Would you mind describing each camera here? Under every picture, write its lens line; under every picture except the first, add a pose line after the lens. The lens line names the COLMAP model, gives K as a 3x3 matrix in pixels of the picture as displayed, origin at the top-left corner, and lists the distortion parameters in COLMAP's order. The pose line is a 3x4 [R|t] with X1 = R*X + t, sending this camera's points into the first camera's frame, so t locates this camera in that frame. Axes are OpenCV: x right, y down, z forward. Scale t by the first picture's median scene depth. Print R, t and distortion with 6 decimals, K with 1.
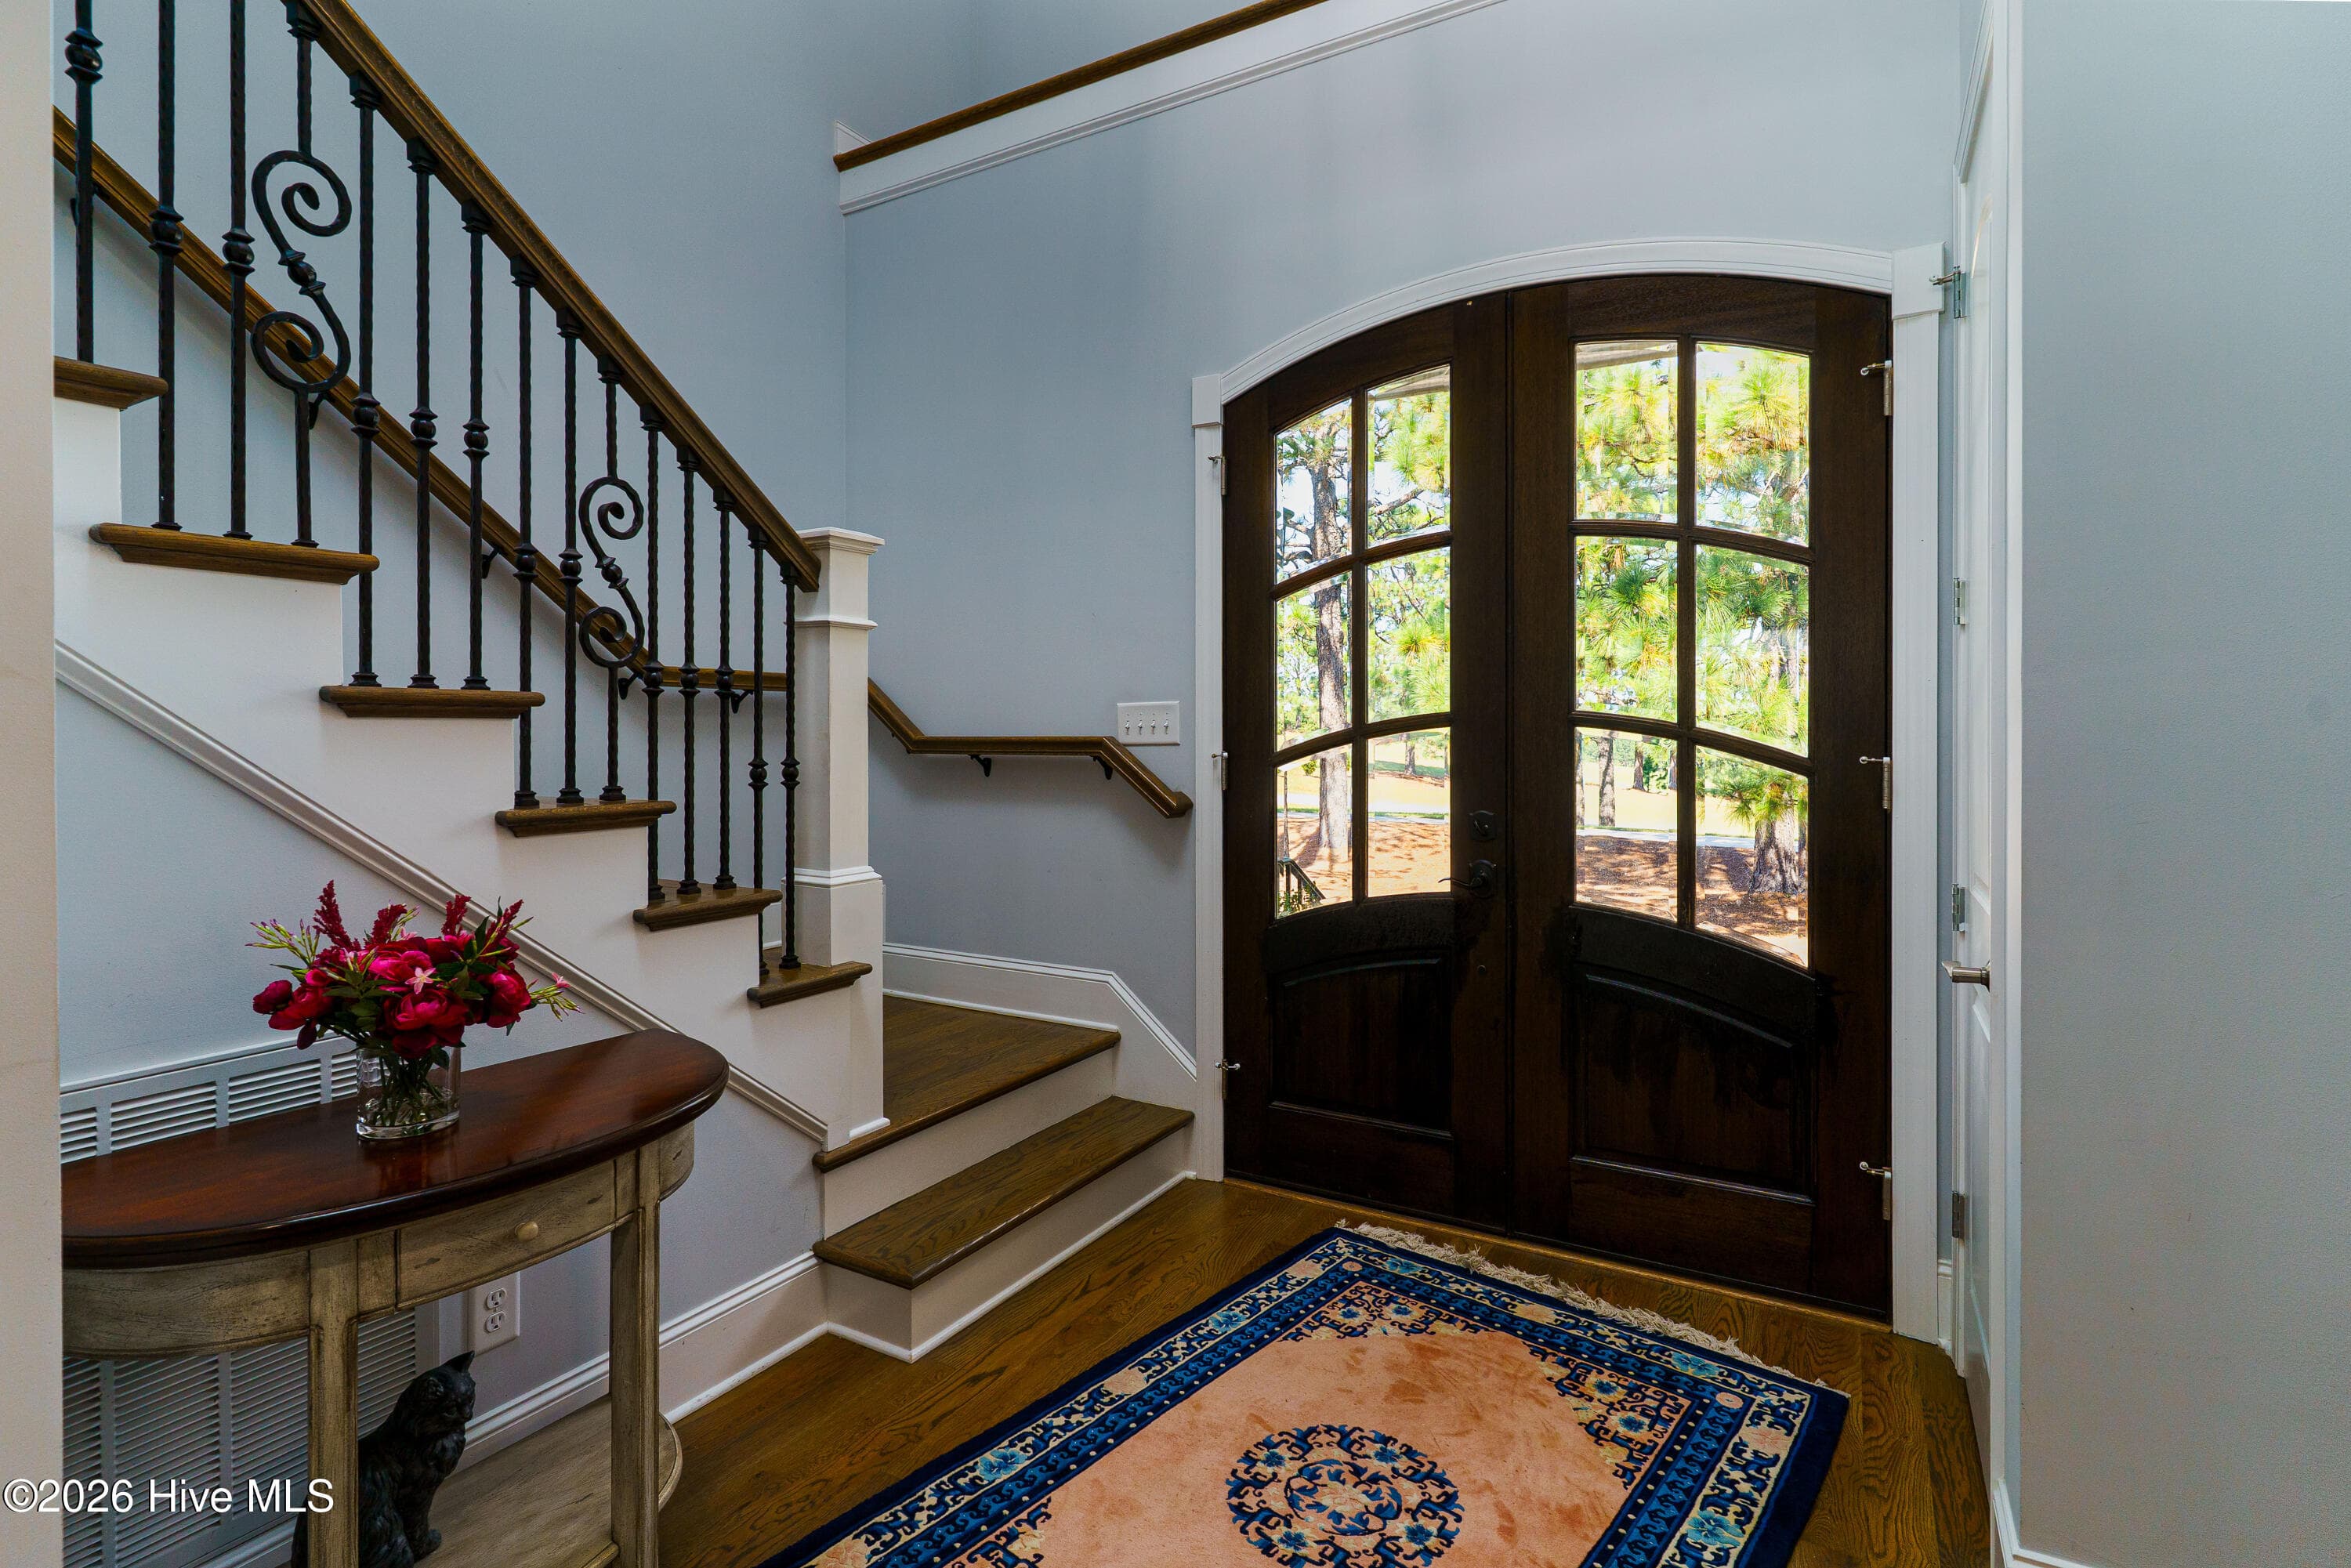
lens RADIAL K [[1126.3, 0, 1180.8], [0, 1126.3, 760.1], [0, 0, 1]] dist [0.002509, 0.000020]
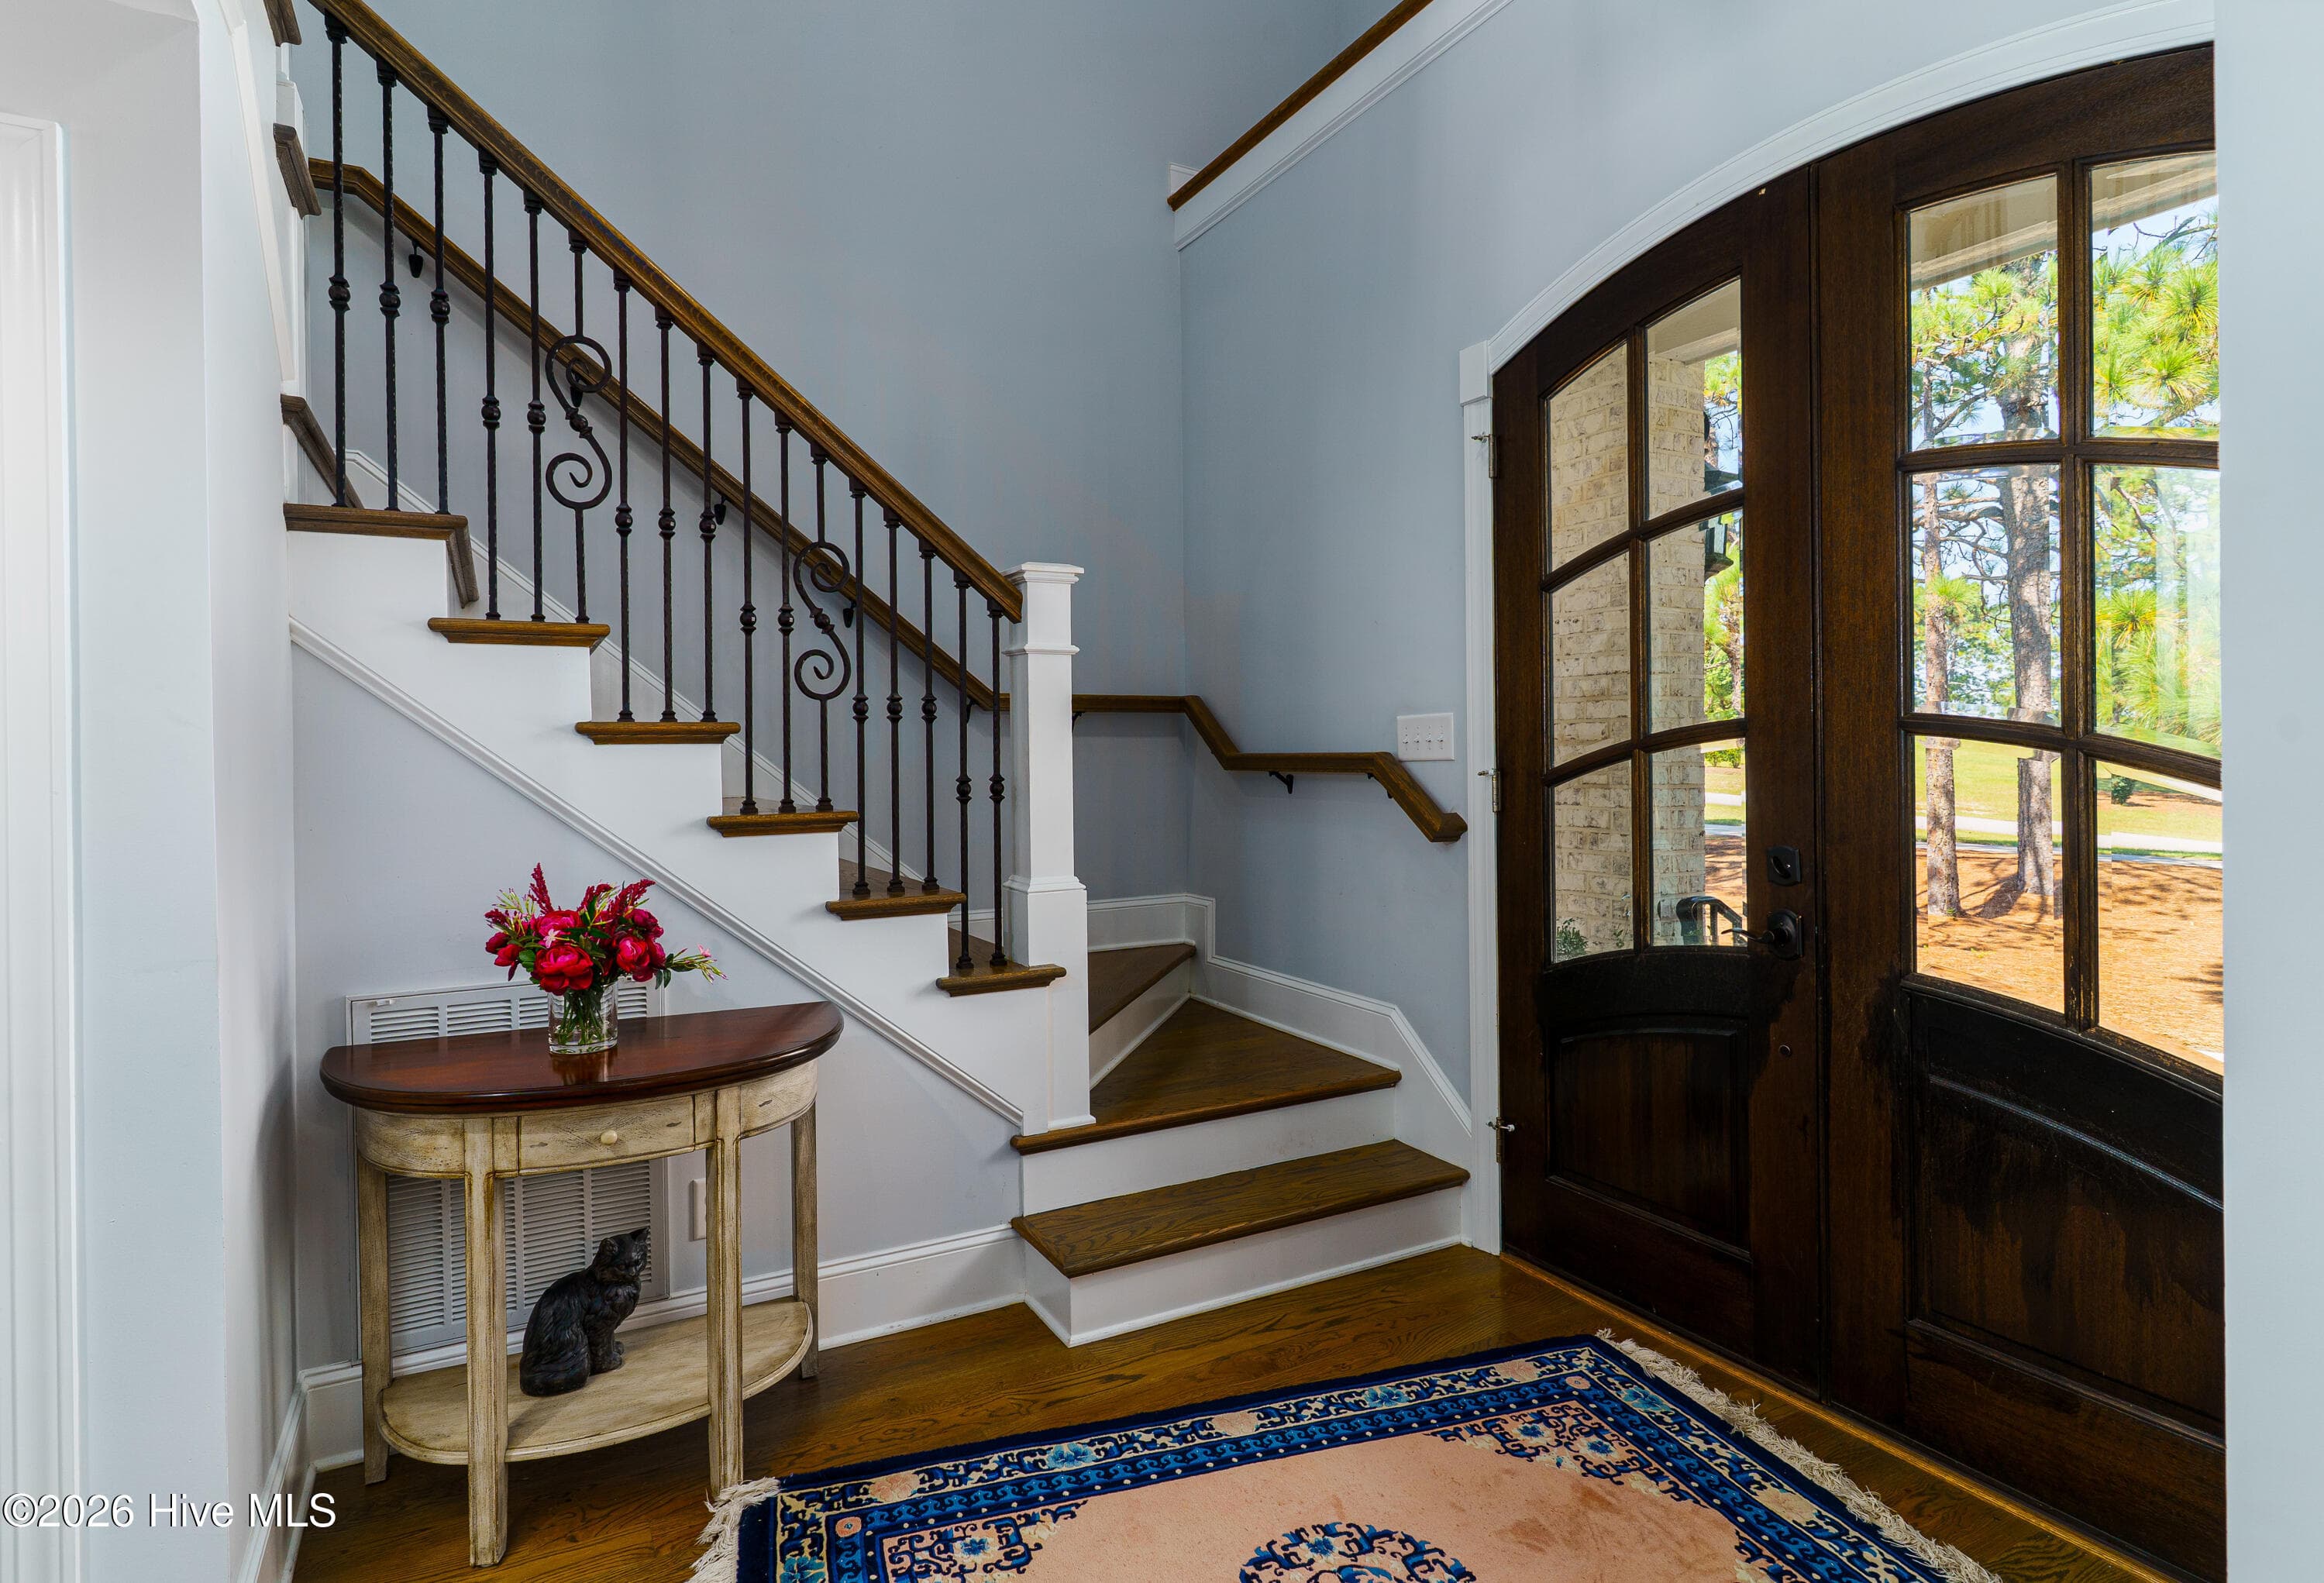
lens RADIAL K [[1173.1, 0, 1155.8], [0, 1173.1, 780.5], [0, 0, 1]] dist [0.002944, 0.000251]
pose [[0.847800, 0.005081, -0.530292, 0.379942], [-0.002873, 0.999983, 0.004988, -0.002271], [0.530309, -0.002706, 0.847800, 0.102434]]
